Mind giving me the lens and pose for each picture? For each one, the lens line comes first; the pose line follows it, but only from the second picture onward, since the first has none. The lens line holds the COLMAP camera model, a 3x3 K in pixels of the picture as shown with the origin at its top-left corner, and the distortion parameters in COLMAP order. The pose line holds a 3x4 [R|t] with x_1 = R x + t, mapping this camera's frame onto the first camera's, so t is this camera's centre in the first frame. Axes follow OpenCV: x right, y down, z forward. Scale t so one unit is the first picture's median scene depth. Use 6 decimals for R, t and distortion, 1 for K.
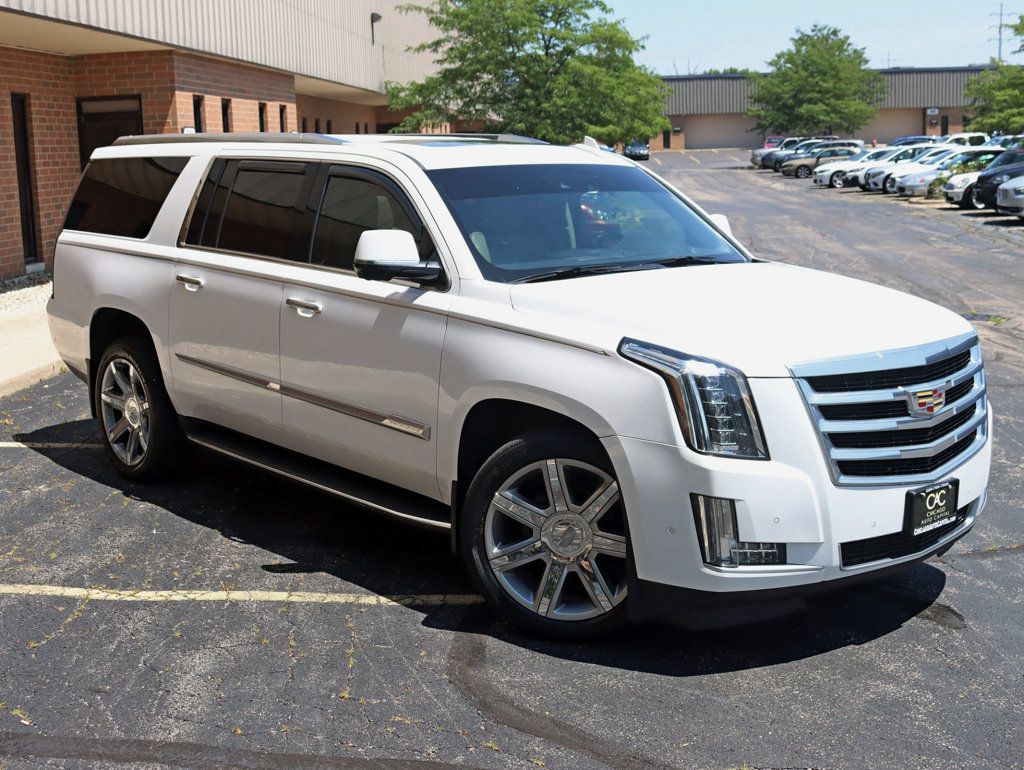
lens RADIAL K [[1323.7, 0, 512.0], [0, 1323.7, 385.0], [0, 0, 1]] dist [-0.032466, -0.057143]
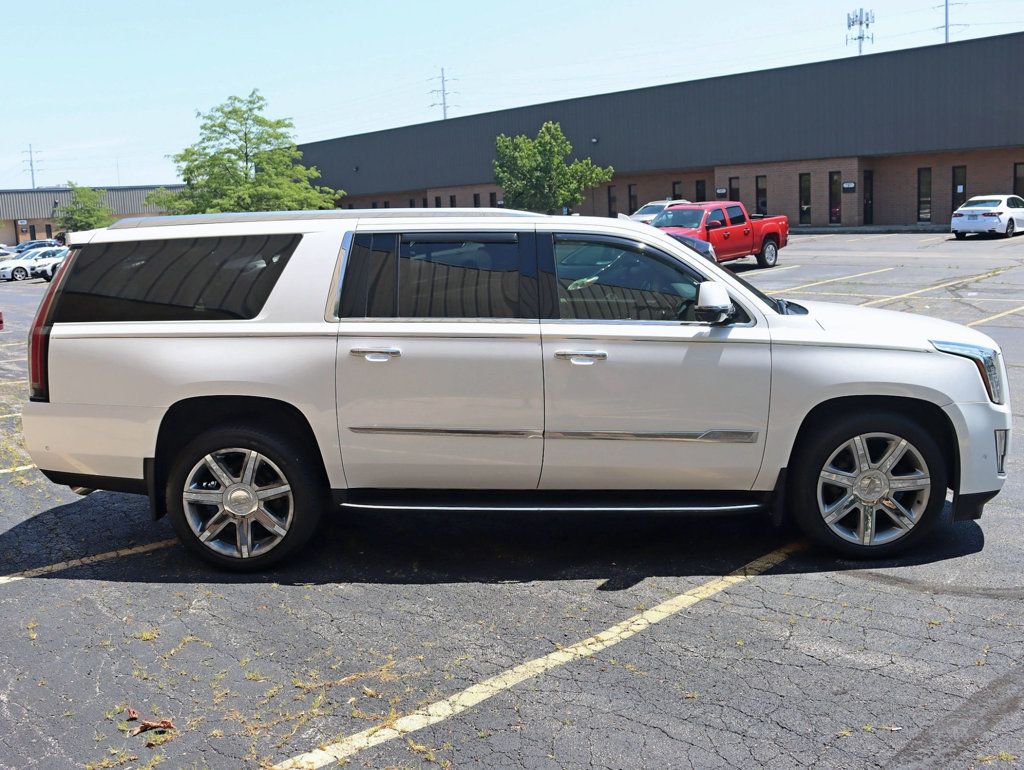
lens RADIAL K [[948.3, 0, 512.0], [0, 948.3, 385.0], [0, 0, 1]] dist [-0.108335, 0.007200]
pose [[0.695315, -0.128289, 0.707162, -0.655623], [0.149442, 0.988241, 0.032342, -0.059289], [-0.702996, 0.083192, 0.706311, 0.395302]]
